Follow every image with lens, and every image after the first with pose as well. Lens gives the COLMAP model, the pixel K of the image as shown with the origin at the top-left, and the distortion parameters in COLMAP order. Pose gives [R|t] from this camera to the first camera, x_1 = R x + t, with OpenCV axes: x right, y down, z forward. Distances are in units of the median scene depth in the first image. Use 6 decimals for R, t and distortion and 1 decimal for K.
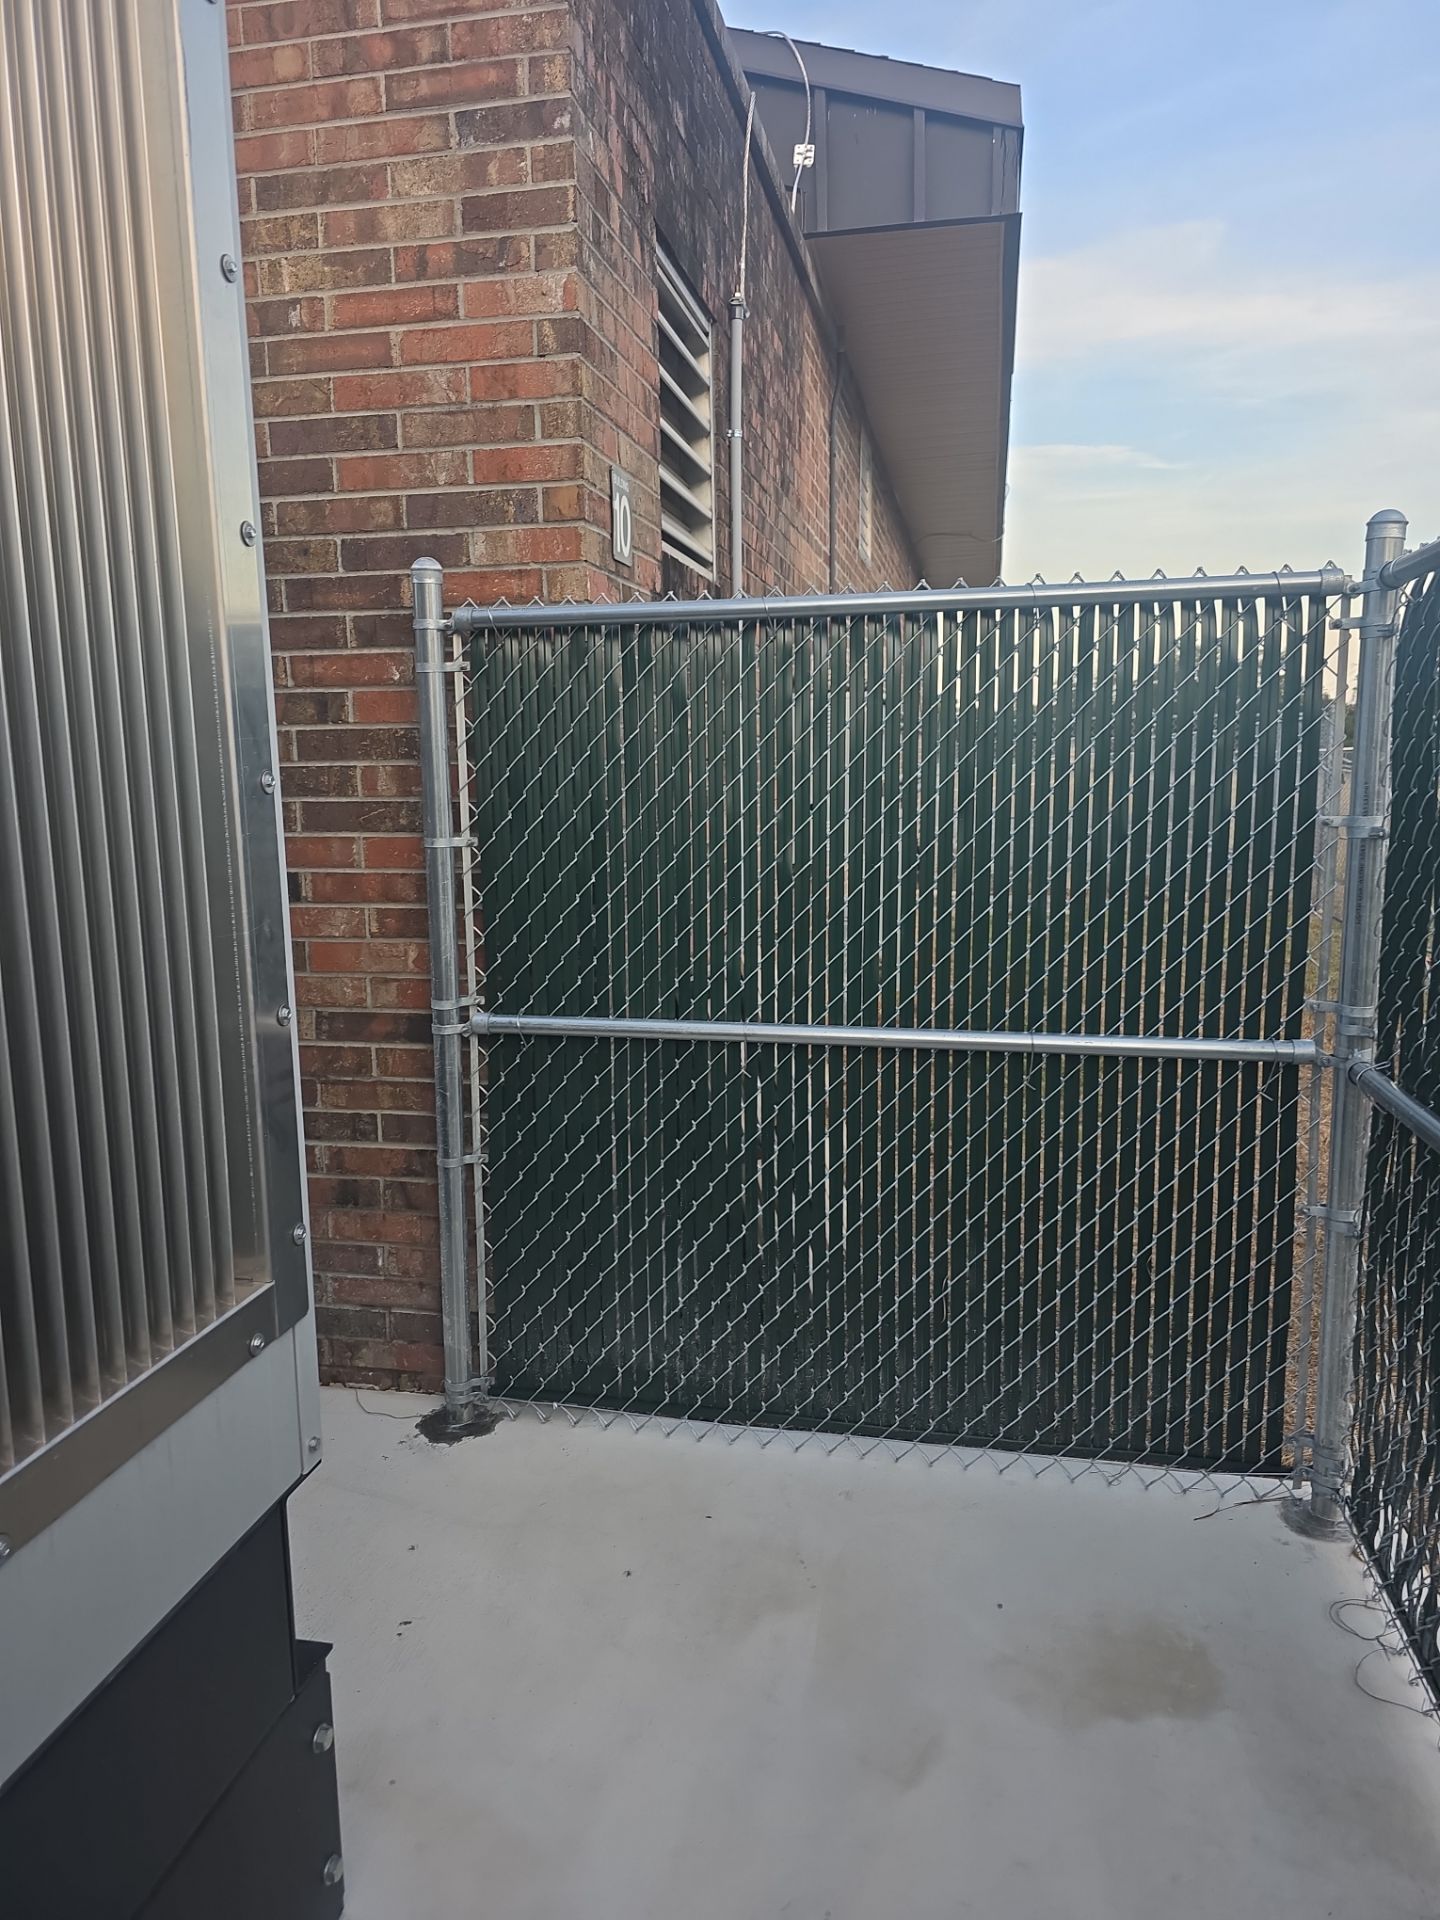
lens RADIAL K [[1277.9, 0, 714.1], [0, 1277.9, 977.3], [0, 0, 1]] dist [0.057827, -0.052653]
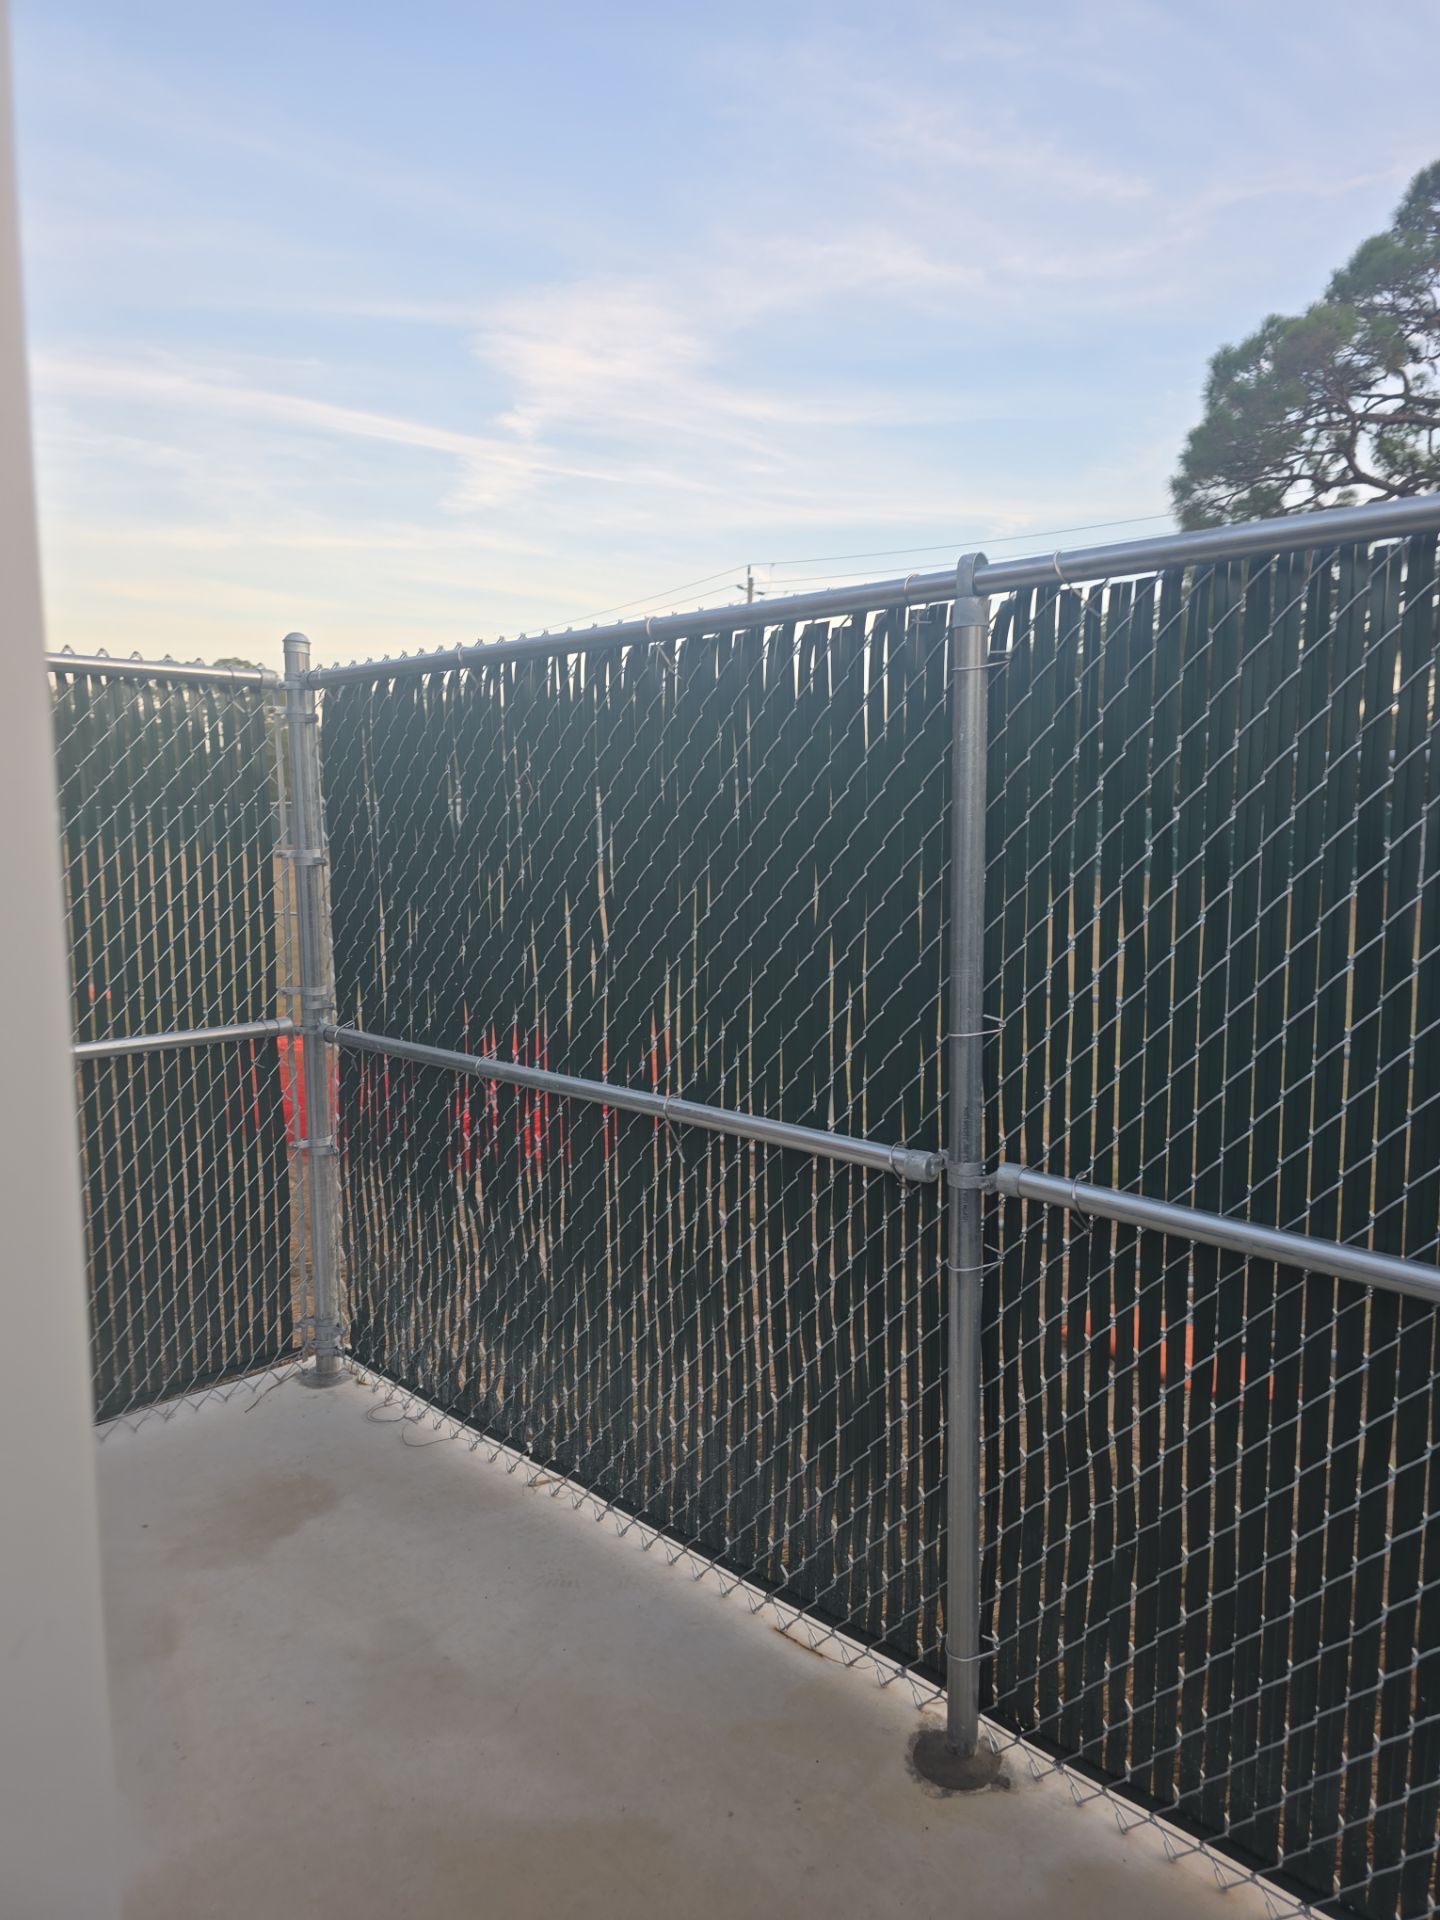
lens RADIAL K [[1277.9, 0, 714.1], [0, 1277.9, 977.3], [0, 0, 1]] dist [0.057827, -0.052653]
pose [[0.545007, -0.089399, 0.833652, -0.360774], [0.125630, 0.991781, 0.024225, 0.027677], [-0.828966, 0.091529, 0.551759, -0.094624]]
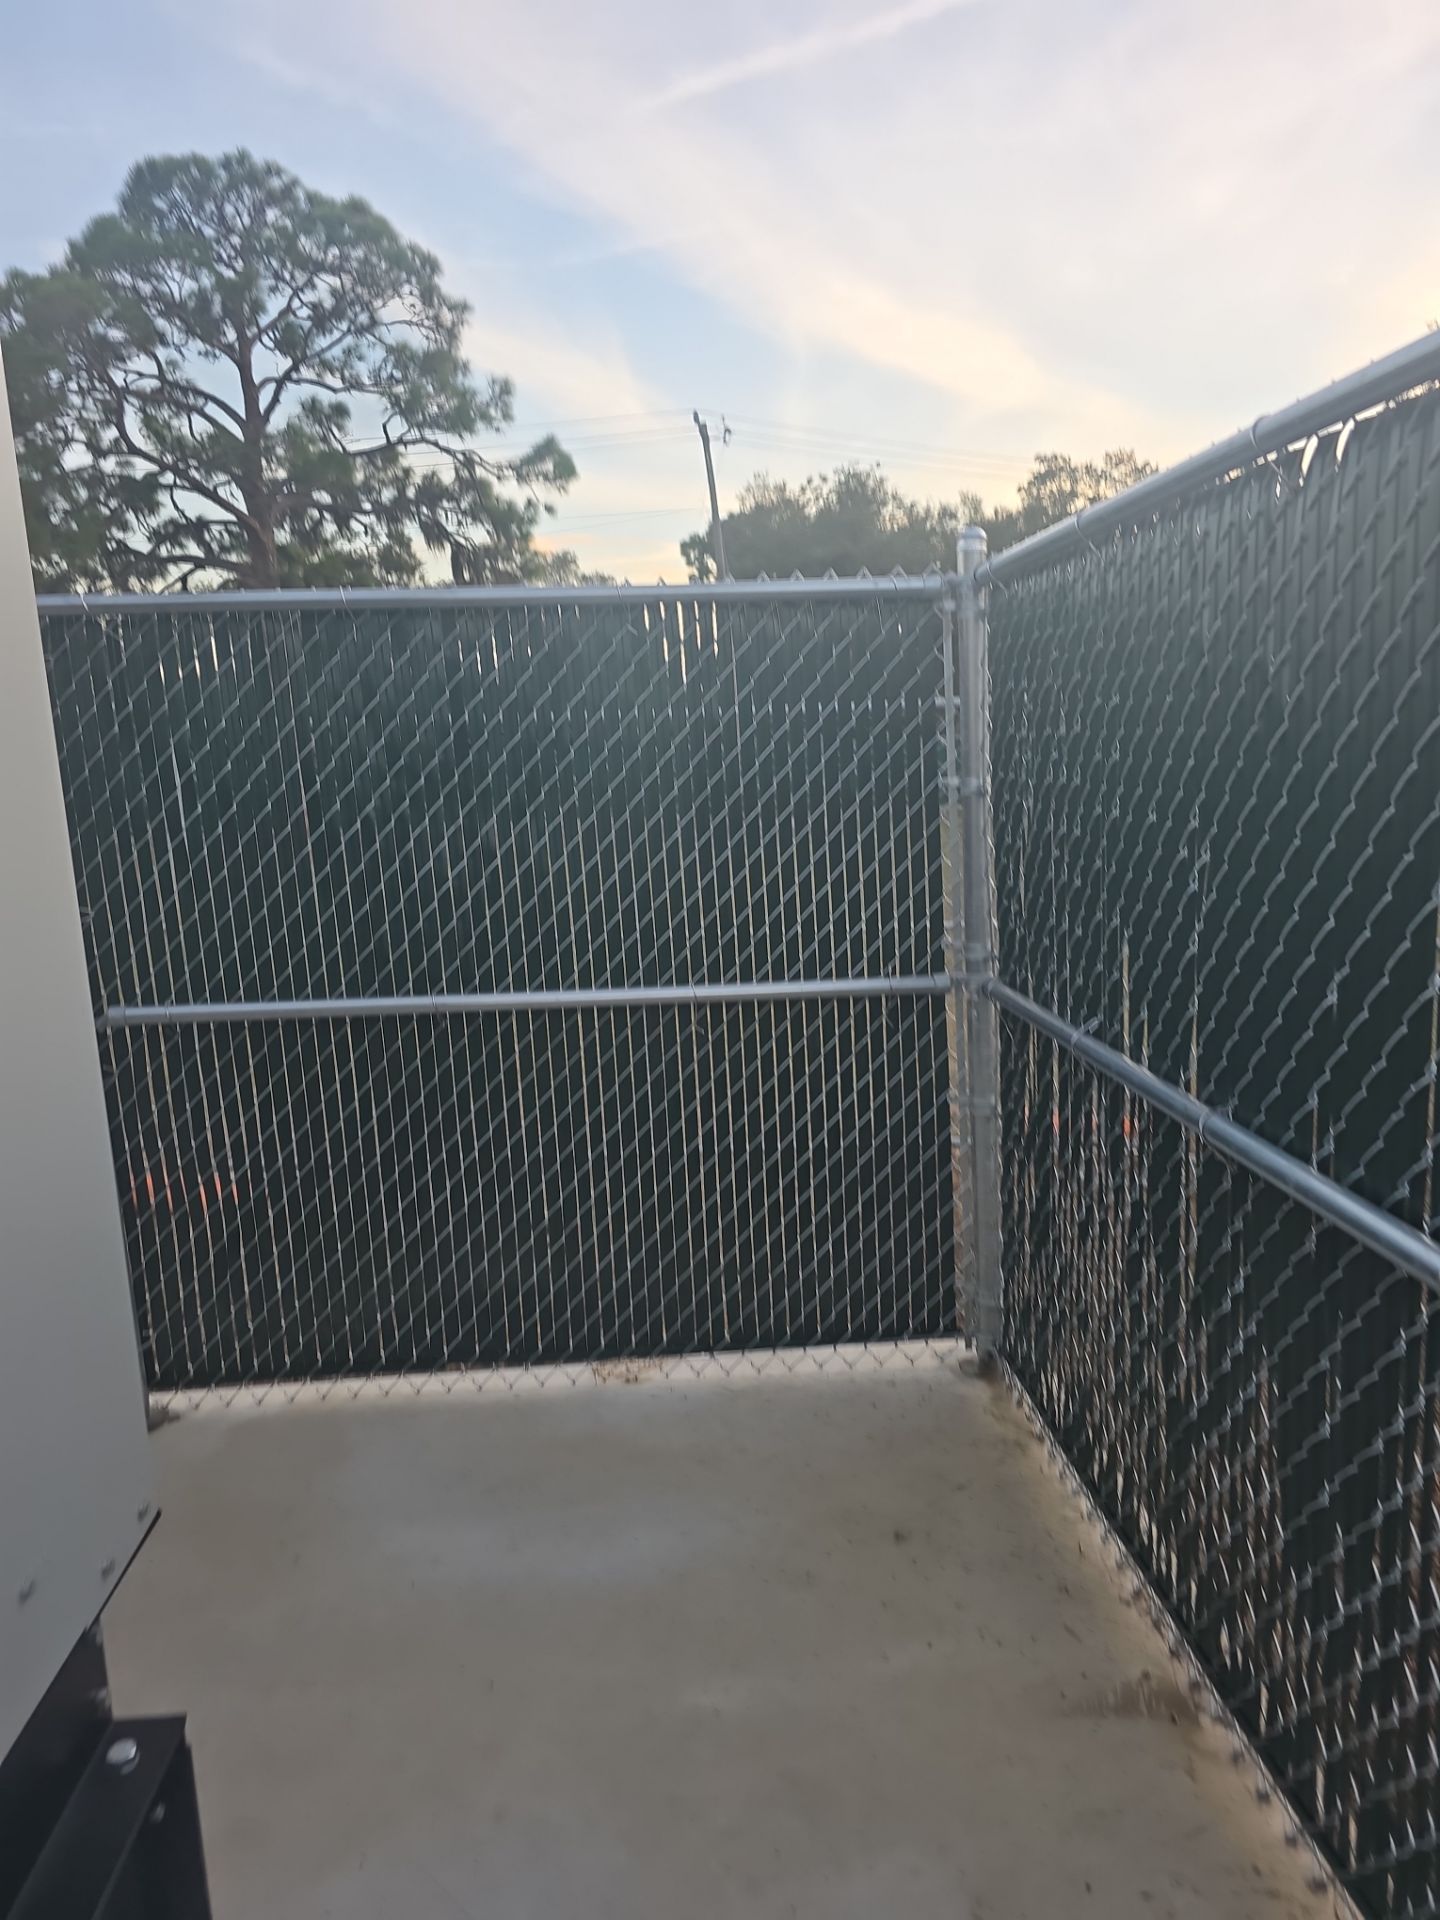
lens RADIAL K [[1283.7, 0, 744.2], [0, 1283.7, 995.0], [0, 0, 1]] dist [0.024428, -0.003670]
pose [[-0.287342, -0.151838, 0.945717, -0.811225], [0.194949, 0.957417, 0.212949, 0.034096], [-0.937779, 0.245556, -0.245506, -0.057518]]
